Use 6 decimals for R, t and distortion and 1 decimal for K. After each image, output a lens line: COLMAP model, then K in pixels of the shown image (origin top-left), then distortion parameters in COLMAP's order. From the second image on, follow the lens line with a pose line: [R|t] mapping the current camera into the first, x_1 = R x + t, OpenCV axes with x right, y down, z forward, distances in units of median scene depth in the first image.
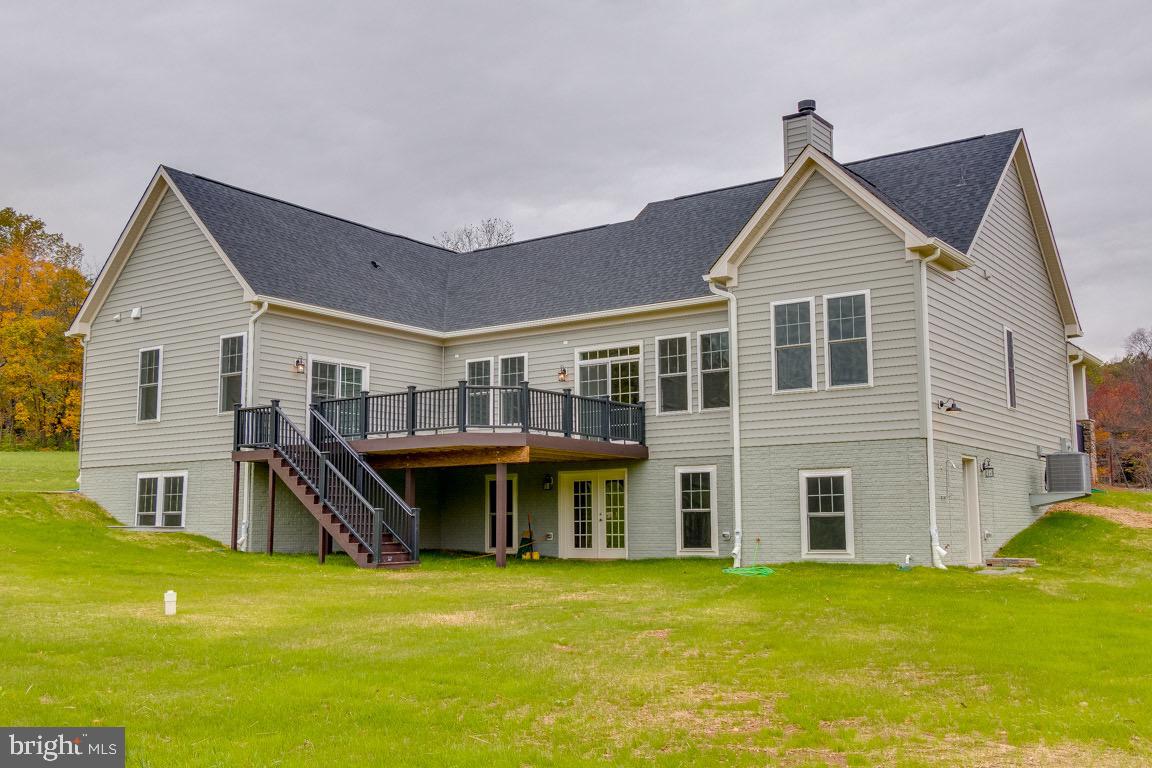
lens RADIAL K [[1163.8, 0, 576.0], [0, 1163.8, 384.0], [0, 0, 1]] dist [-0.019664, -0.007016]
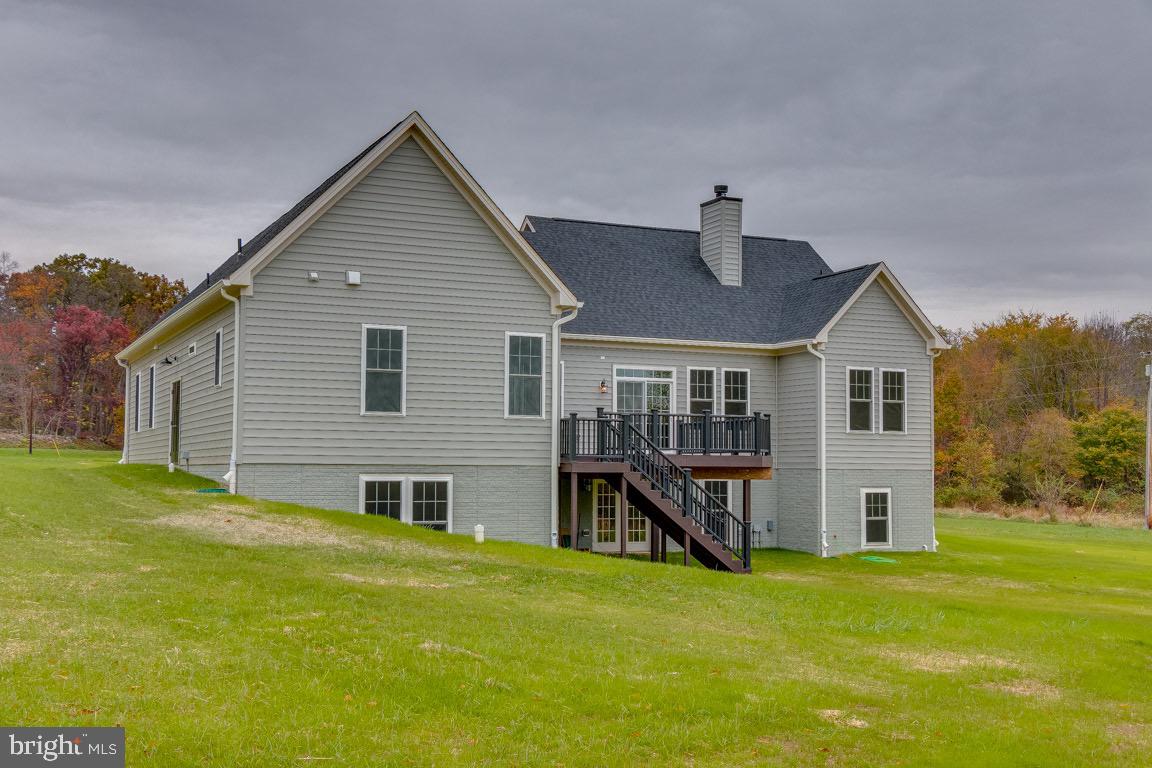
lens RADIAL K [[1314.0, 0, 576.0], [0, 1314.0, 384.0], [0, 0, 1]] dist [0.008892, 0.000394]
pose [[0.498104, 0.065270, 0.864657, -1.197927], [-0.121605, 0.992567, -0.004872, -0.001846], [-0.858548, -0.102720, 0.502339, 0.428599]]
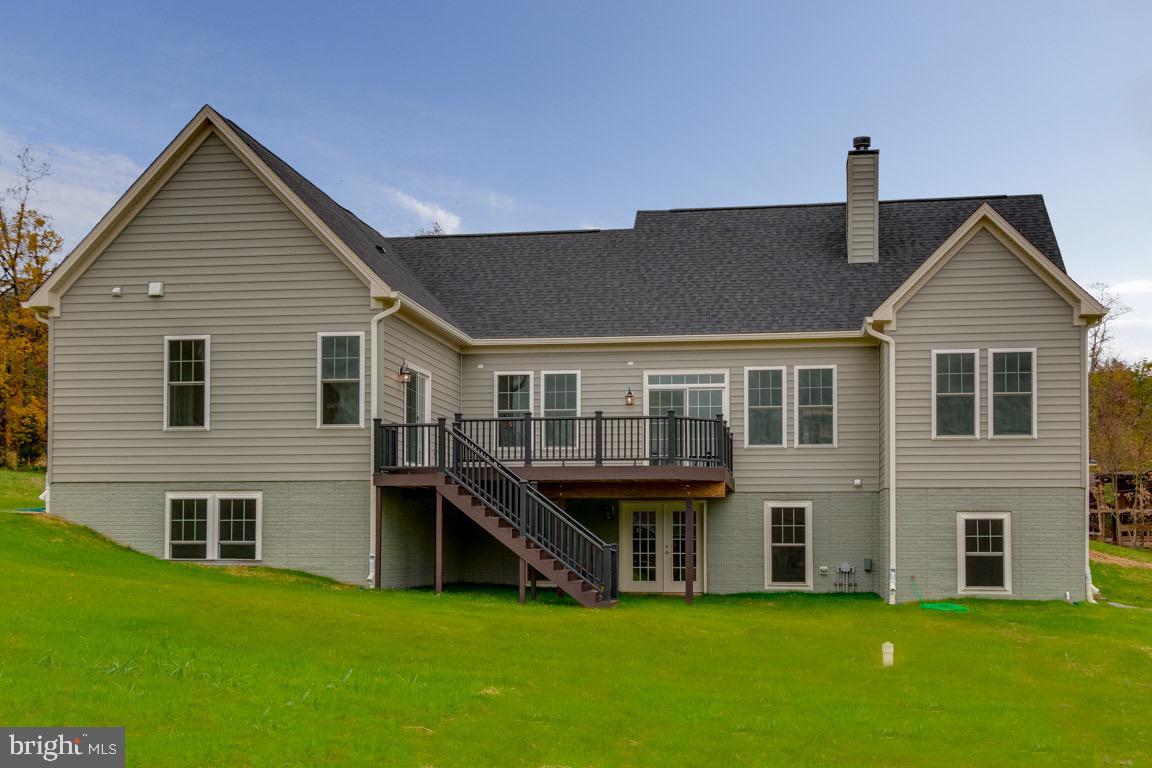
lens RADIAL K [[1362.9, 0, 573.4], [0, 1362.9, 503.2], [0, 0, 1]] dist [0.014757, -0.005017]
pose [[0.895620, 0.020766, 0.444336, -0.583130], [-0.064442, 0.994429, 0.083419, -0.013482], [-0.440128, -0.103346, 0.891968, 0.034196]]
